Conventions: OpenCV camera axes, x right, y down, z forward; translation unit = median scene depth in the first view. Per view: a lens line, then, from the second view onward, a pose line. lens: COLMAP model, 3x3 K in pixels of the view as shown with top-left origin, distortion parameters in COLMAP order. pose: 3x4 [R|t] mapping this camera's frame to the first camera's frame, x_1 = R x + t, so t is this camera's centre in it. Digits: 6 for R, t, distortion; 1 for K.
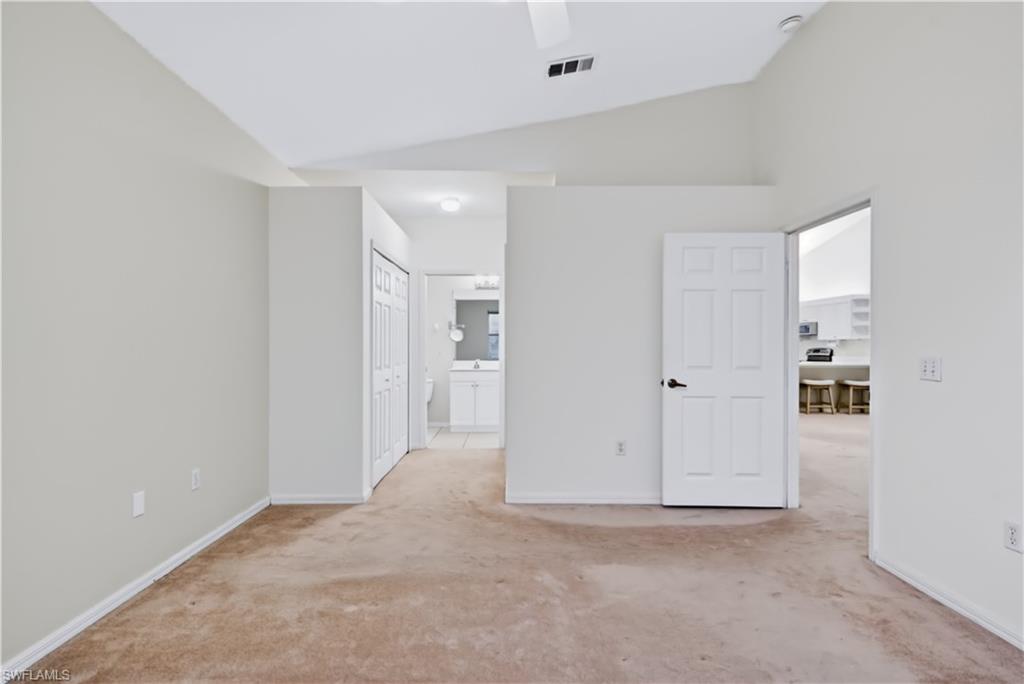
lens RADIAL K [[487.5, 0, 512.0], [0, 487.5, 342.0], [0, 0, 1]] dist [0.000674, -0.008187]
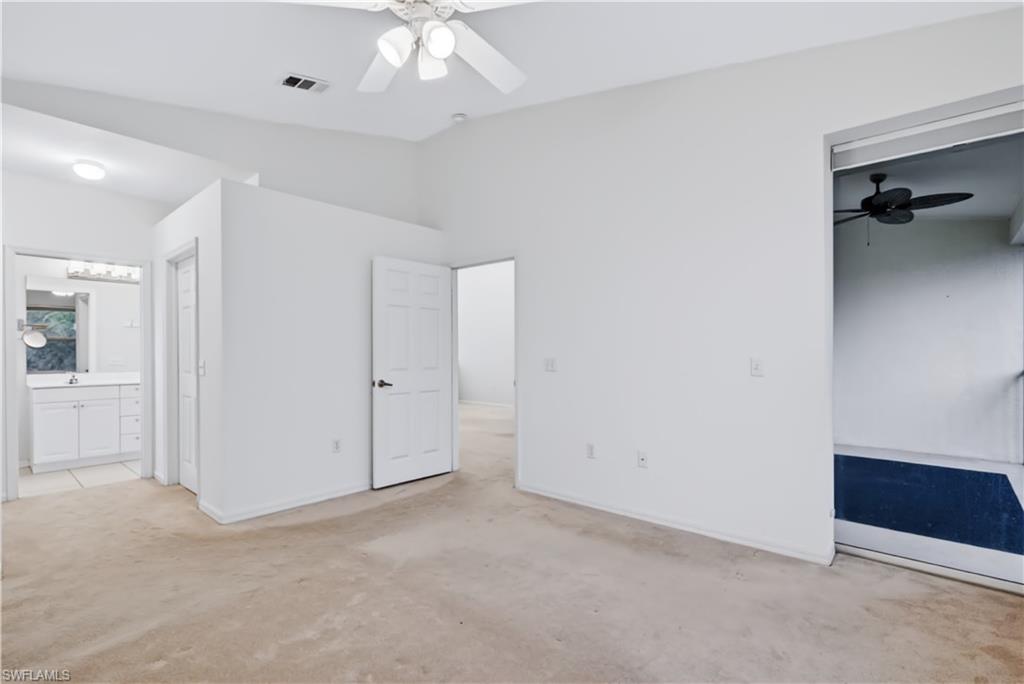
lens RADIAL K [[487.5, 0, 512.0], [0, 487.5, 342.0], [0, 0, 1]] dist [0.000674, -0.008187]
pose [[0.648445, 0.012631, 0.761156, -0.367519], [-0.000096, 0.999864, -0.016511, 0.004078], [-0.761261, 0.010633, 0.648358, -0.005661]]
